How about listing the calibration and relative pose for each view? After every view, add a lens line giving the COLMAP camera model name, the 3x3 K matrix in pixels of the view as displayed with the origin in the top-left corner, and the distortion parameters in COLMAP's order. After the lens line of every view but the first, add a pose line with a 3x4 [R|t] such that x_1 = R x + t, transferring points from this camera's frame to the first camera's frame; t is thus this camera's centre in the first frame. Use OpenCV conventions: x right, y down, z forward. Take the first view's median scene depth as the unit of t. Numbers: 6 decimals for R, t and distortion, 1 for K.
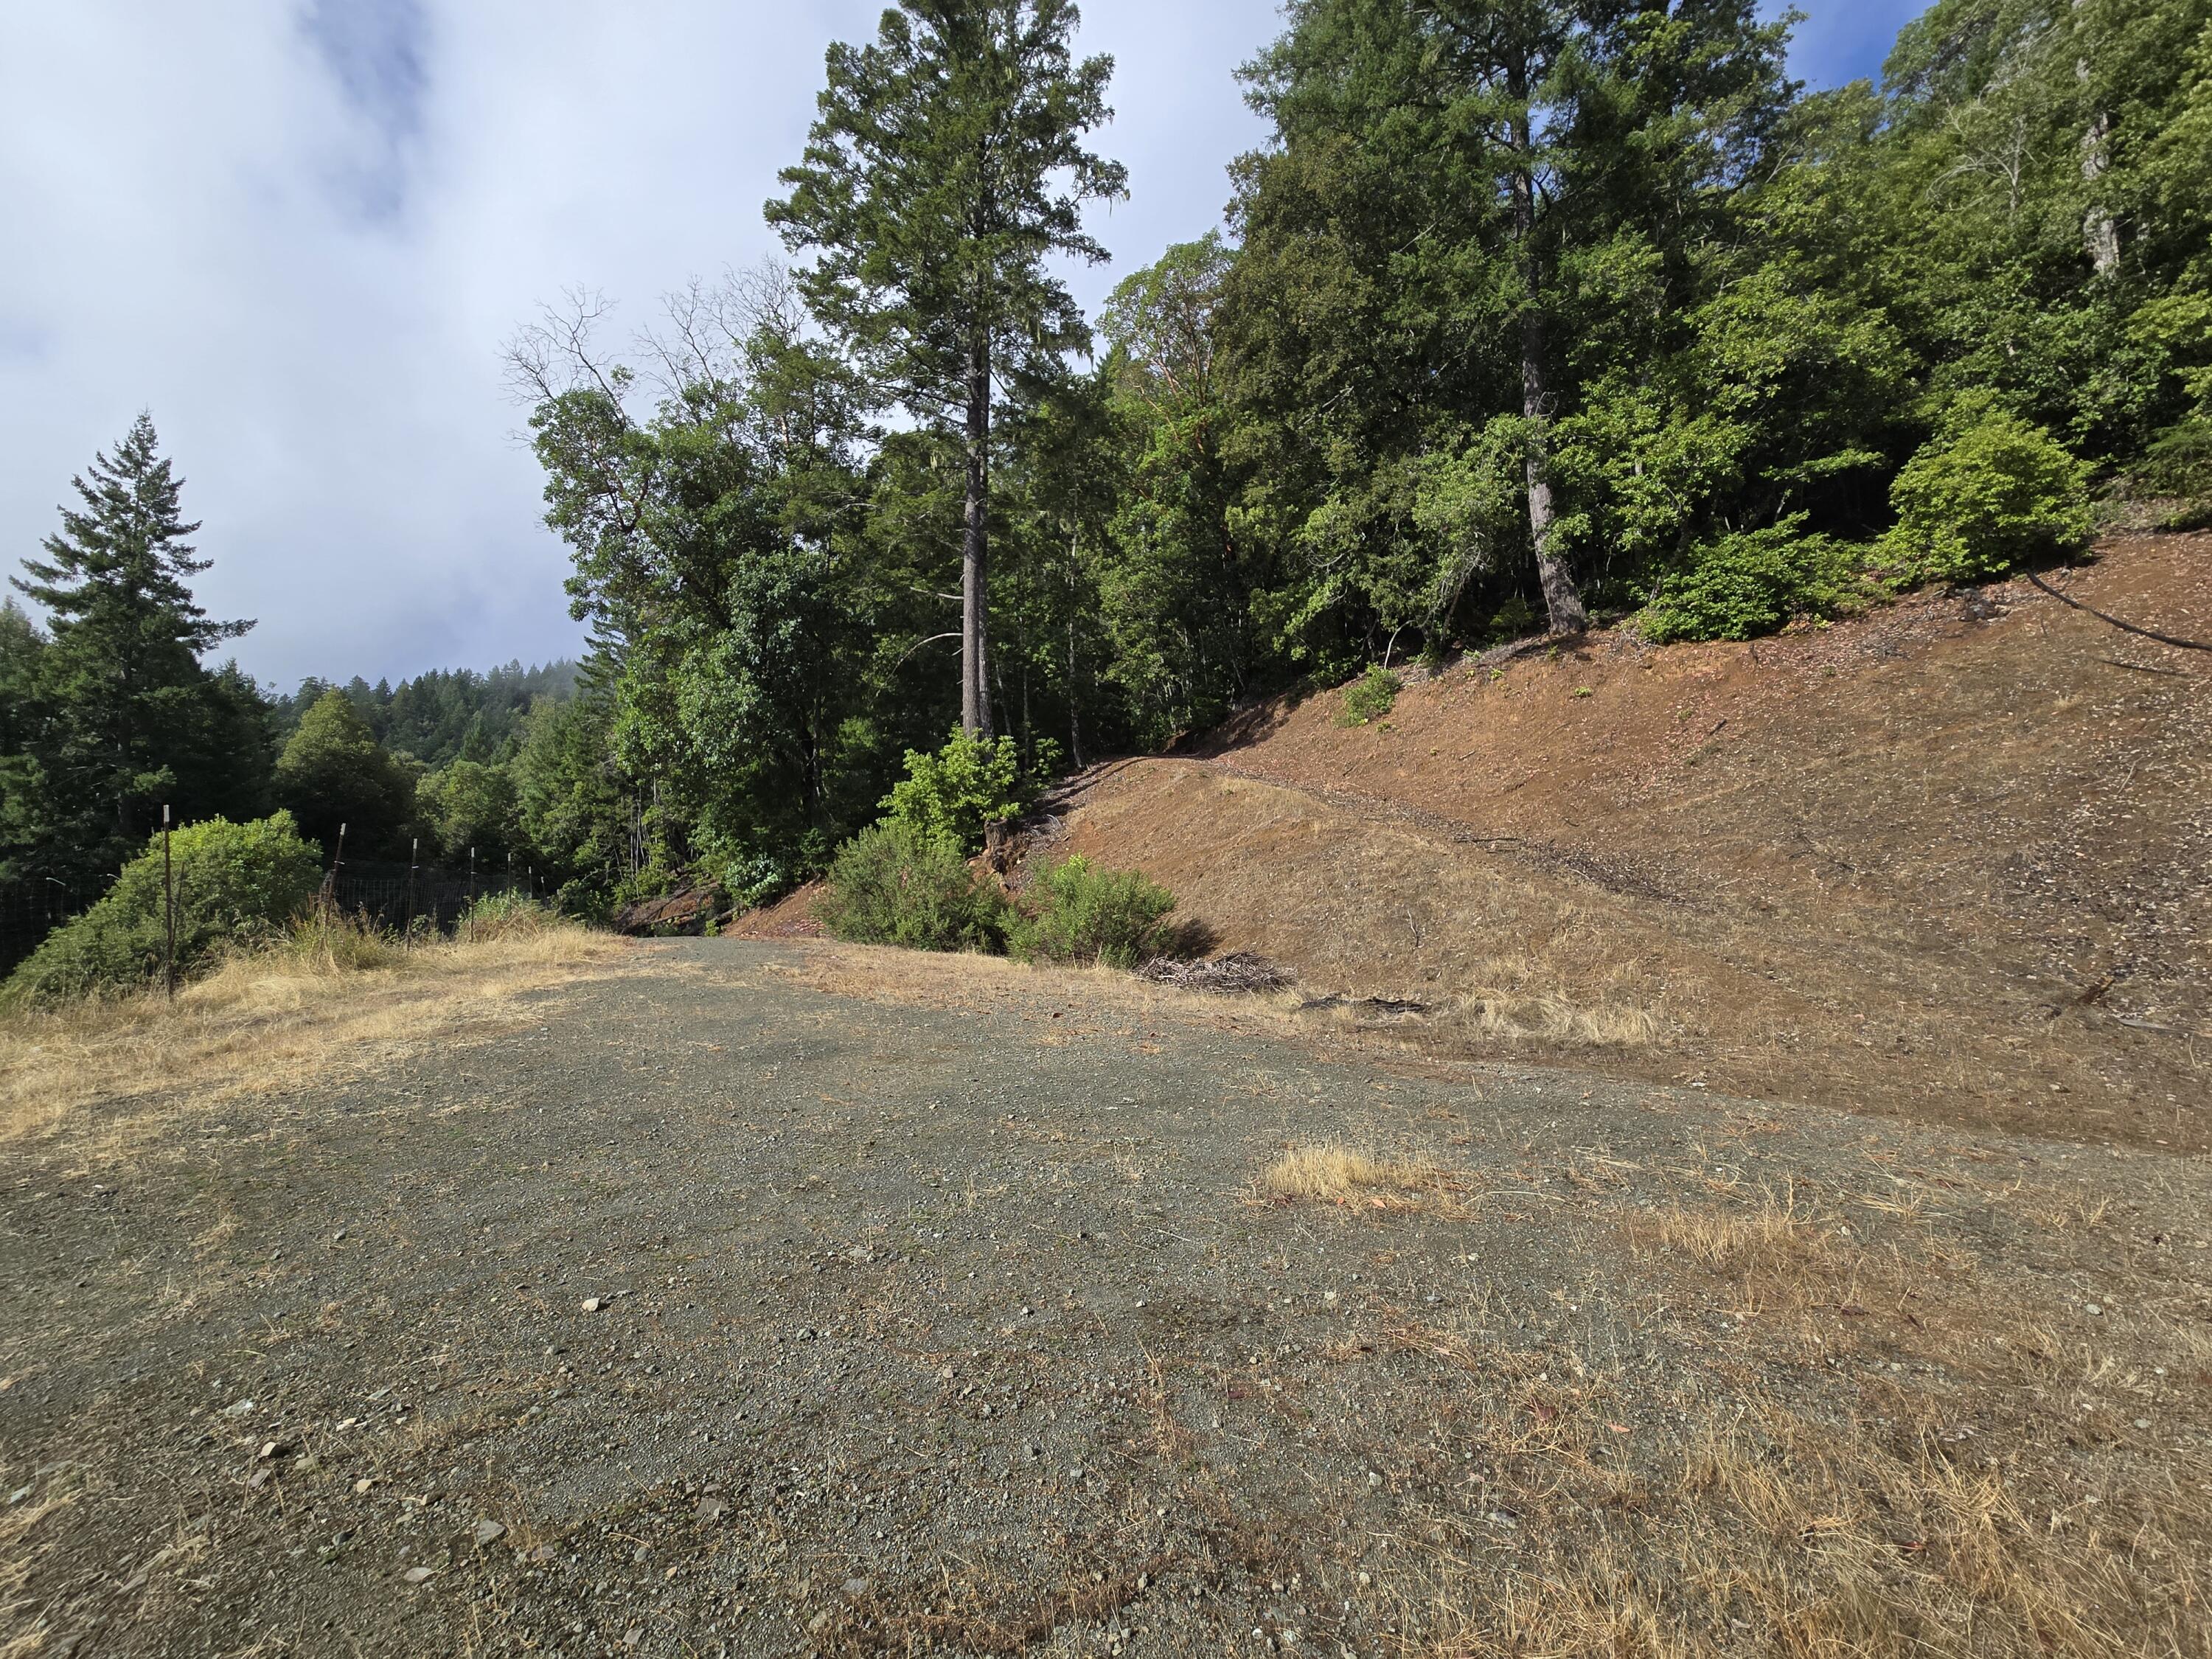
lens RADIAL K [[915.7, 0, 1071.4], [0, 915.7, 842.7], [0, 0, 1]] dist [0.010282, -0.004420]
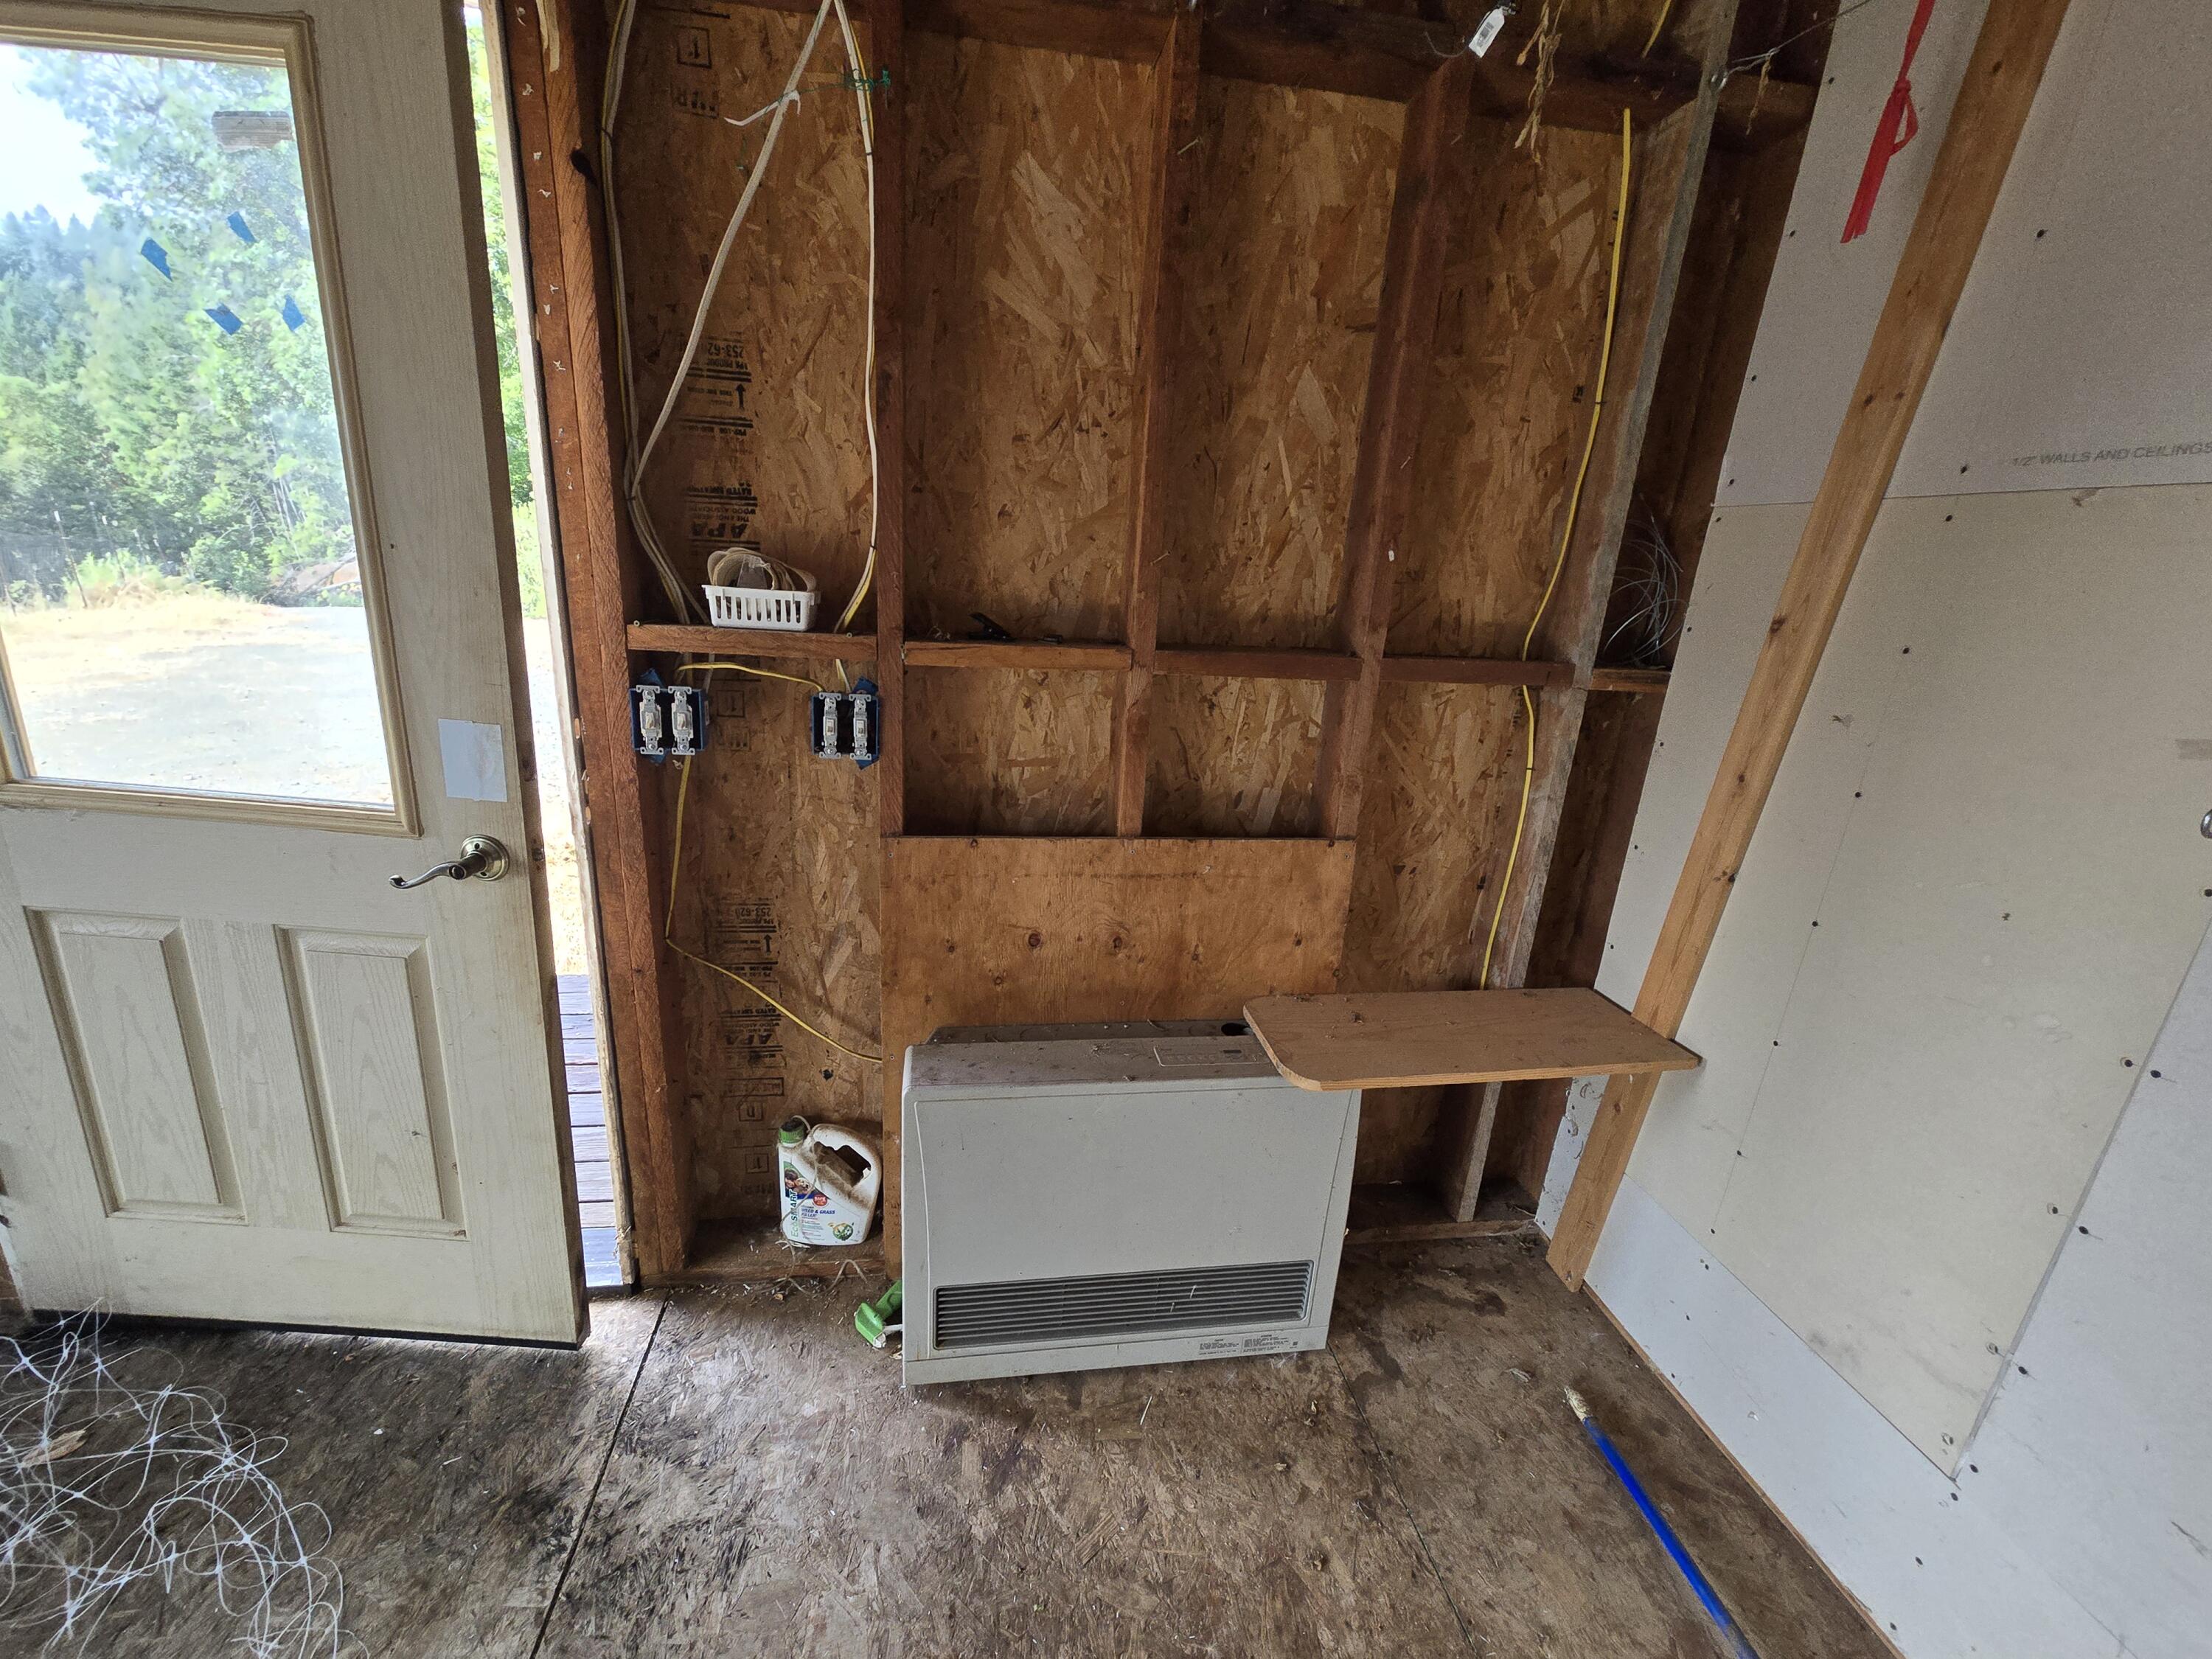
lens RADIAL K [[915.7, 0, 1084.3], [0, 915.7, 849.3], [0, 0, 1]] dist [0.010282, -0.004420]
pose [[0.973615, -0.040519, 0.224569, 0.060736], [-0.039248, 0.939711, 0.339709, -0.010291], [-0.224795, -0.339560, 0.913327, -0.089462]]
